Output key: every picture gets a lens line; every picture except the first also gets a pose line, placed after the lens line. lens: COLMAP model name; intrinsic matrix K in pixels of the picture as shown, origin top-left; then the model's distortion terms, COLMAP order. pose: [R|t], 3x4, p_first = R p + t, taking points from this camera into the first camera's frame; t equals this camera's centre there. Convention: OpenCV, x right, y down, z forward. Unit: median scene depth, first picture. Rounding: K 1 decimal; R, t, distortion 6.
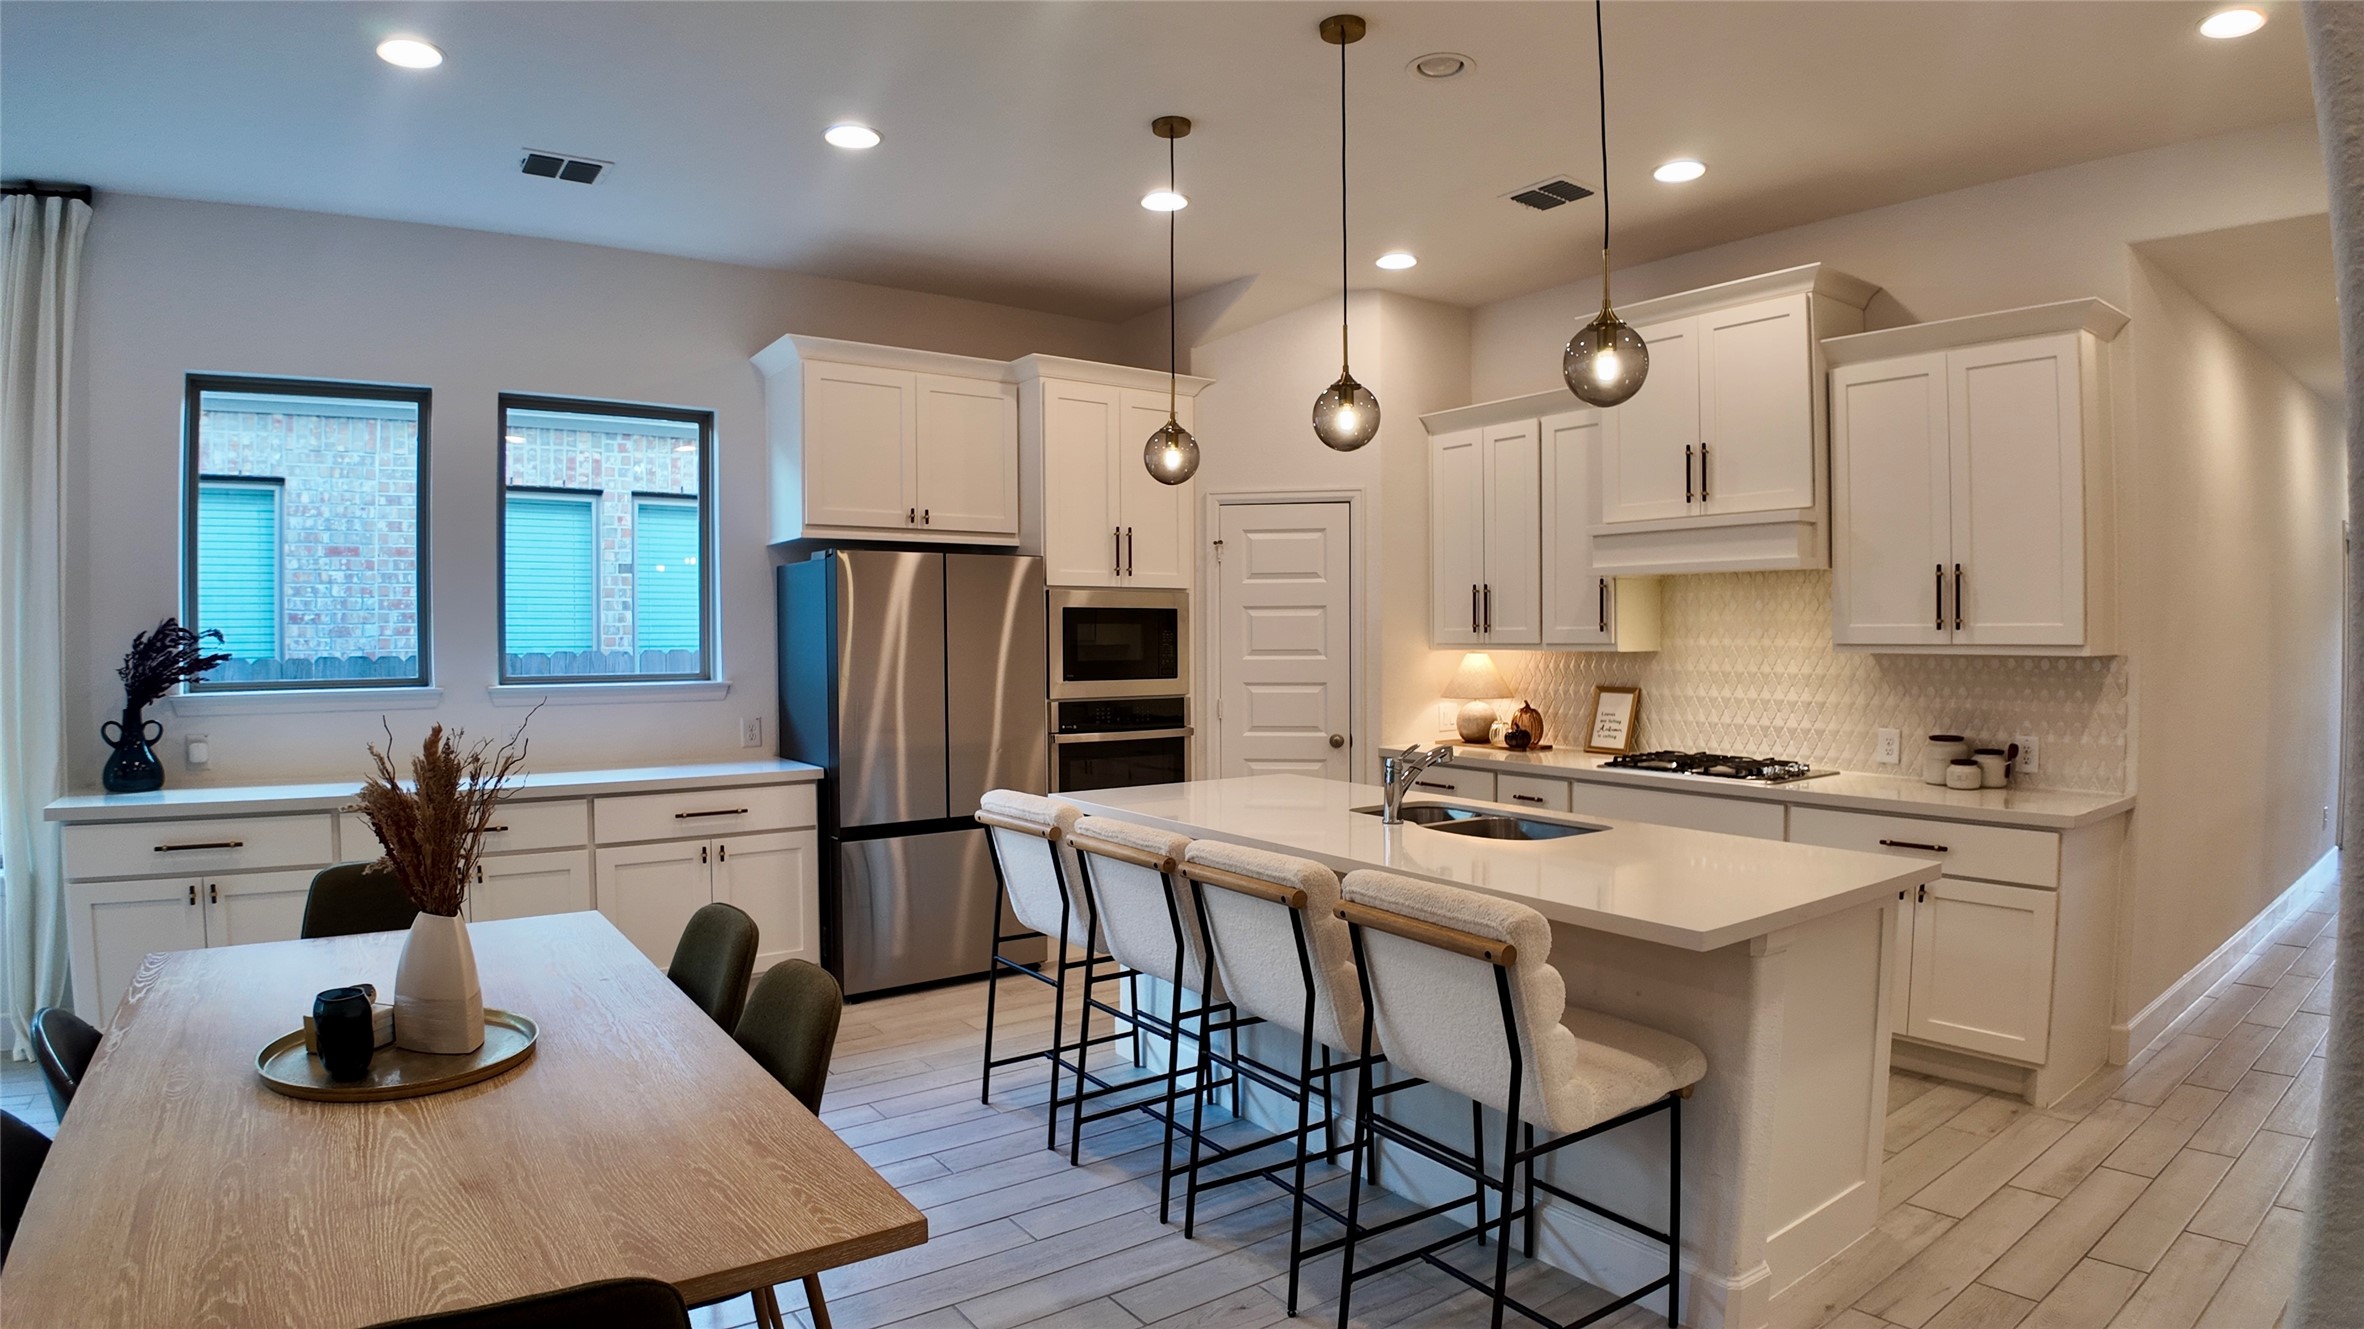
lens RADIAL K [[1259.2, 0, 1182.0], [0, 1259.2, 664.5], [0, 0, 1]] dist [-0.114270, -0.001475]
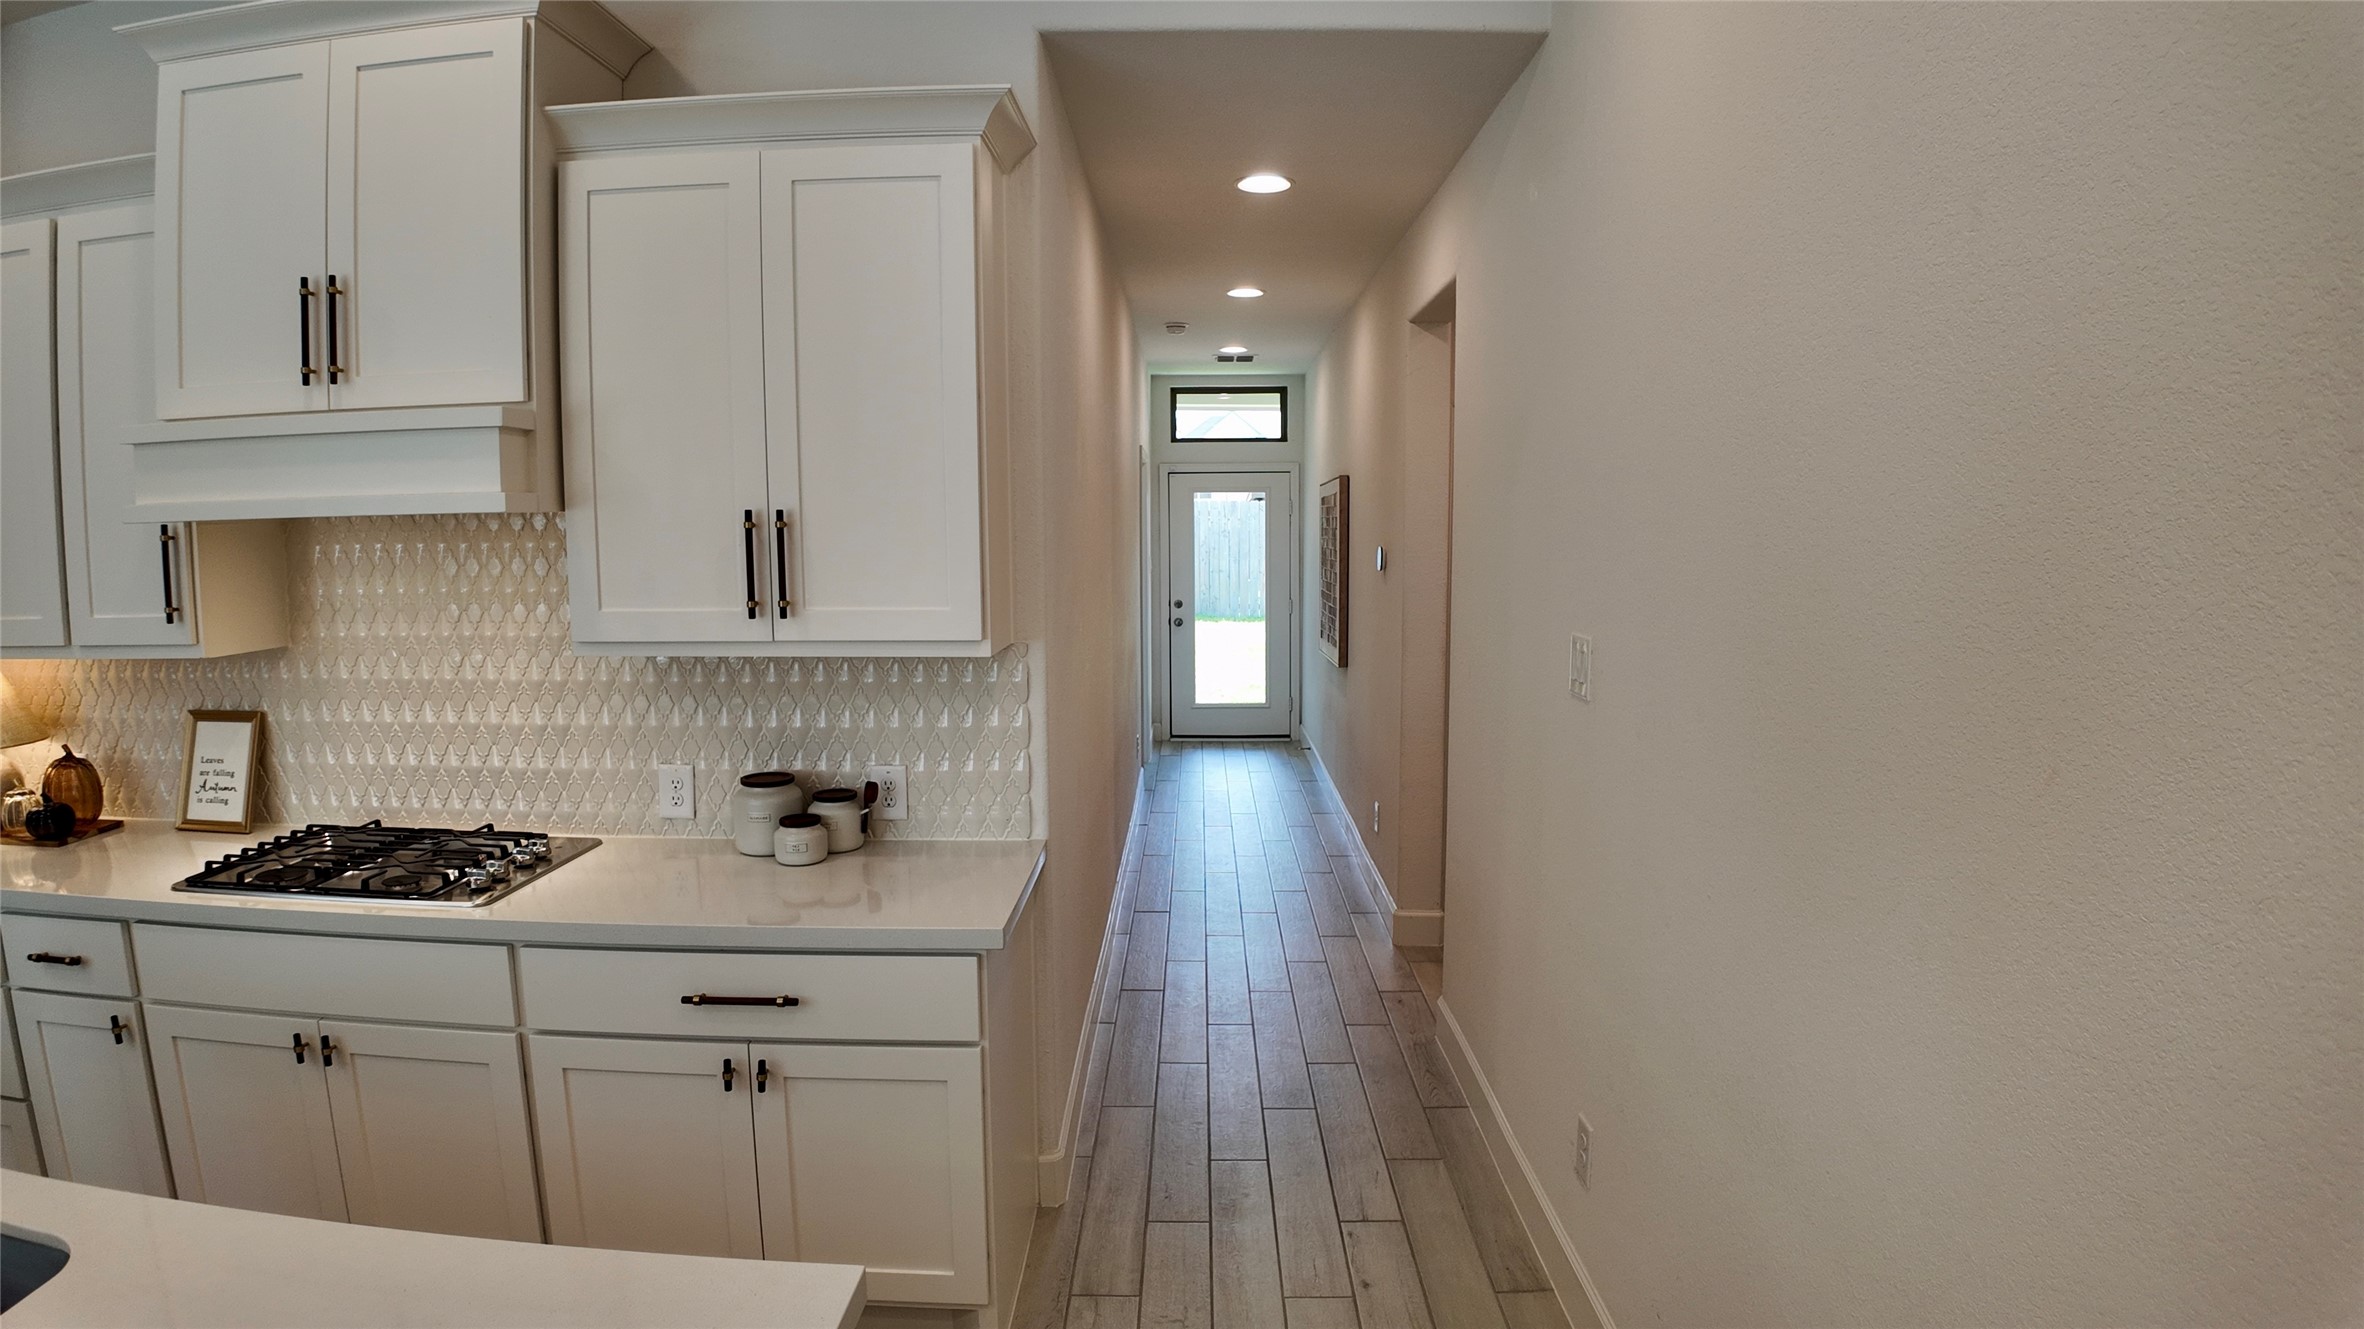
lens RADIAL K [[1177.7, 0, 1183.8], [0, 1177.7, 575.0], [0, 0, 1]] dist [-0.152241, 0.021793]
pose [[0.562159, -0.056029, 0.825129, 0.269975], [0.033520, 0.998426, 0.044959, -0.065199], [-0.826350, 0.002384, 0.563152, 0.481661]]
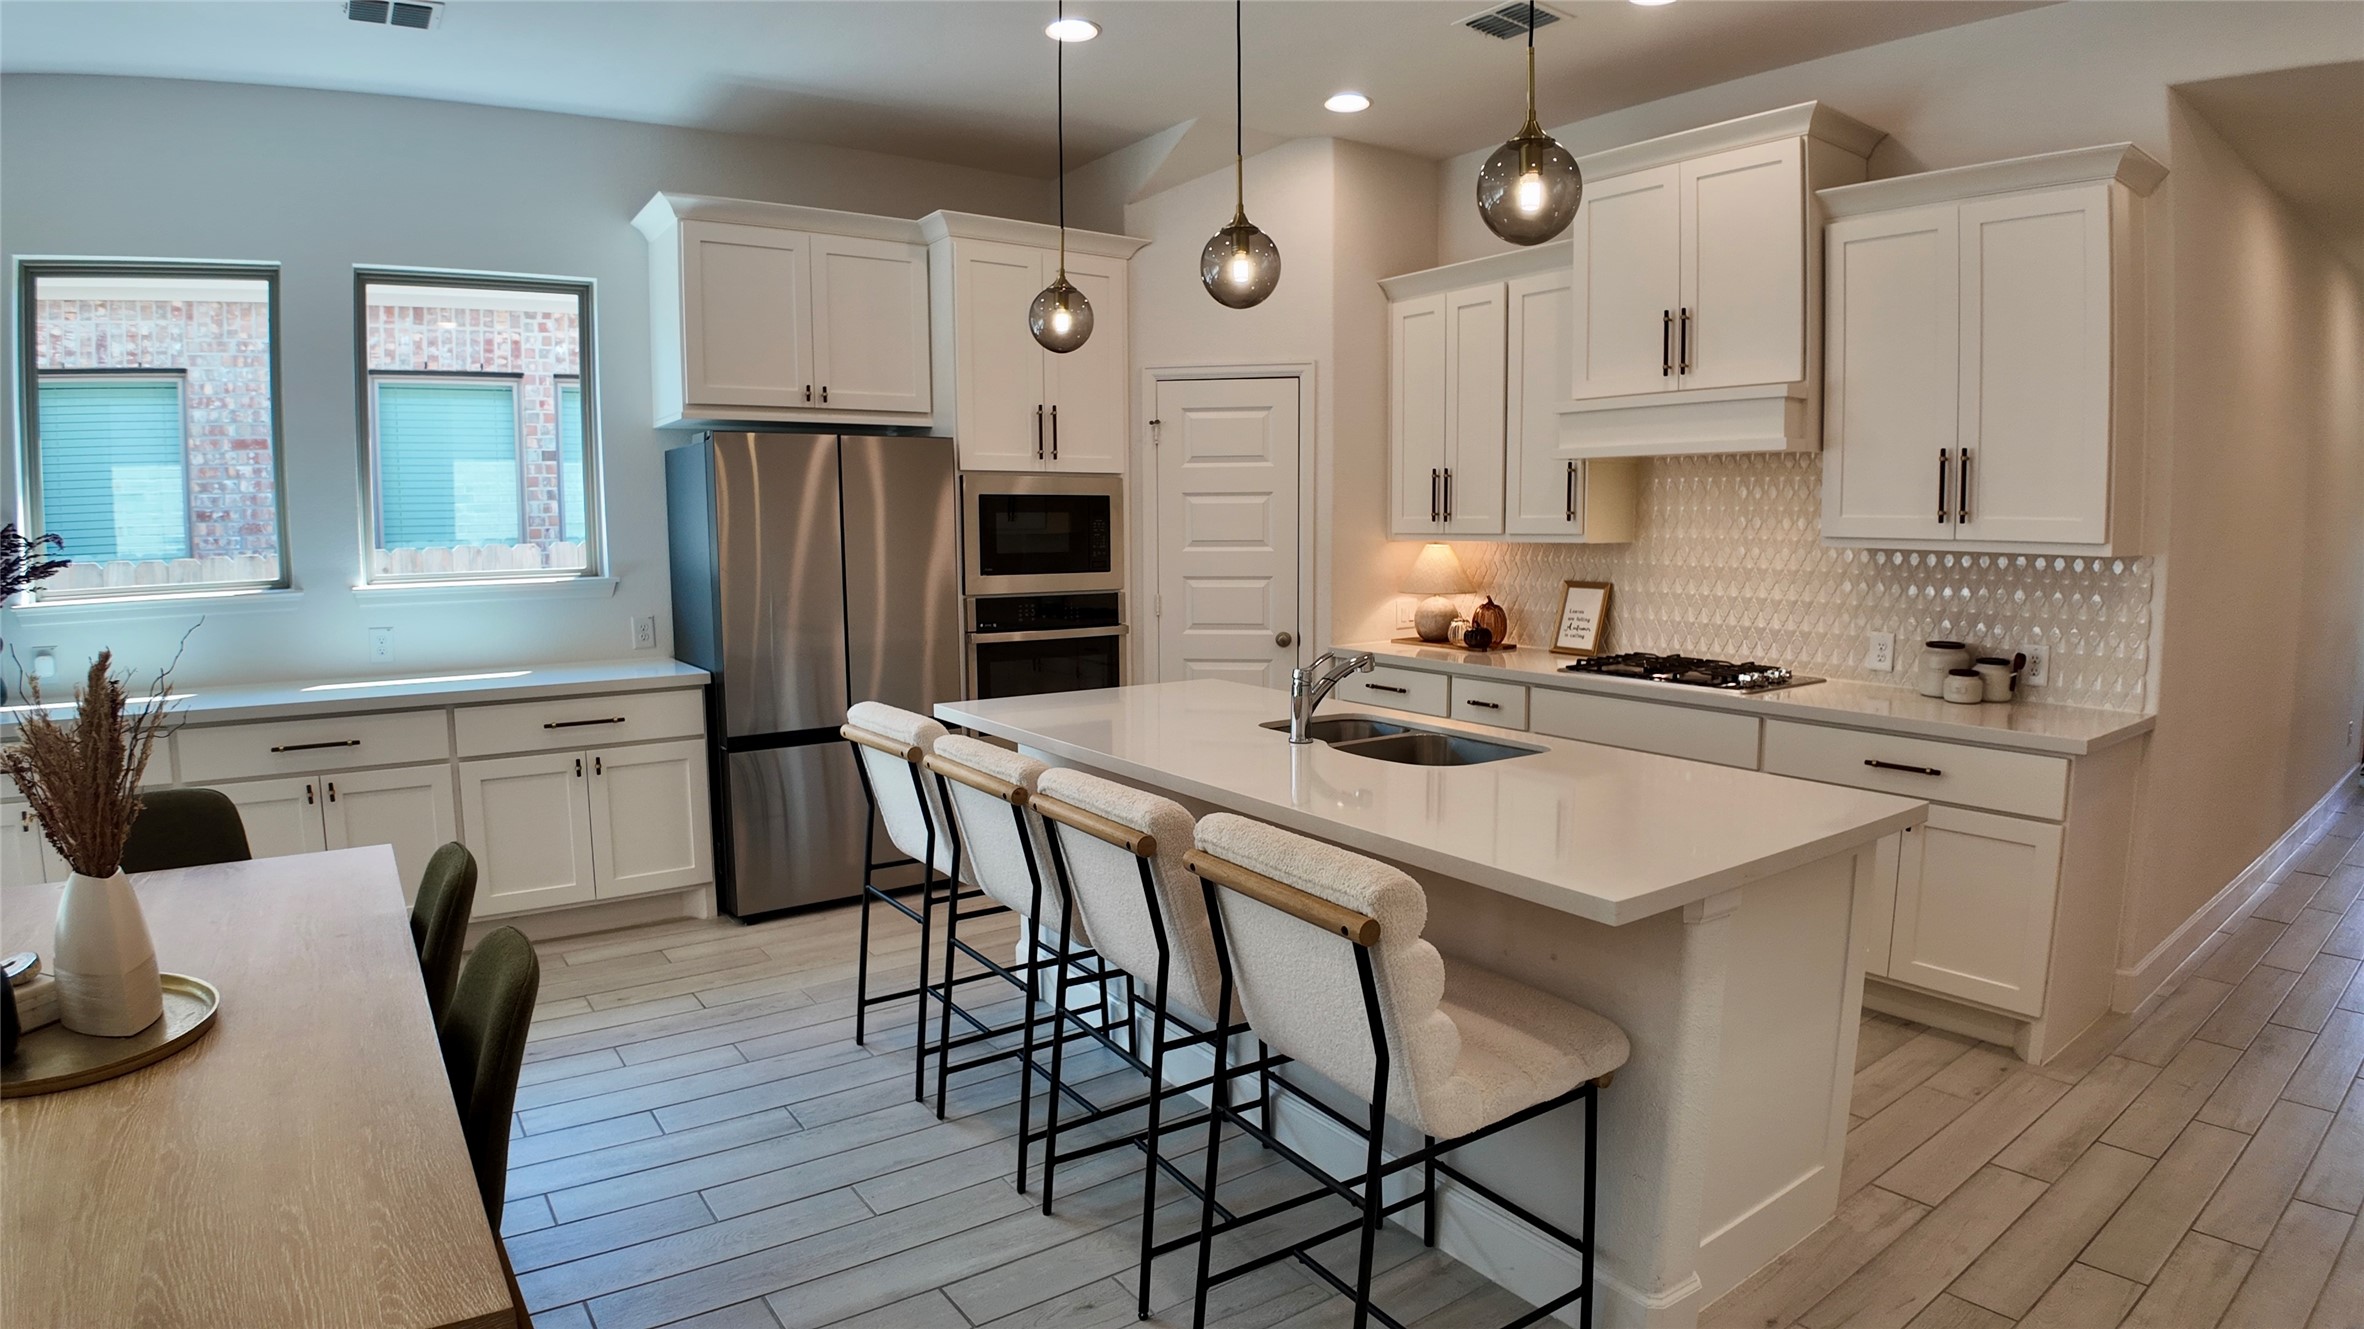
lens RADIAL K [[1259.2, 0, 1182.0], [0, 1259.2, 664.5], [0, 0, 1]] dist [-0.114270, -0.001475]
pose [[0.999986, -0.000264, -0.005191, 0.074770], [0.000730, 0.995956, 0.089836, -0.004736], [0.005147, -0.089838, 0.995943, 0.108064]]
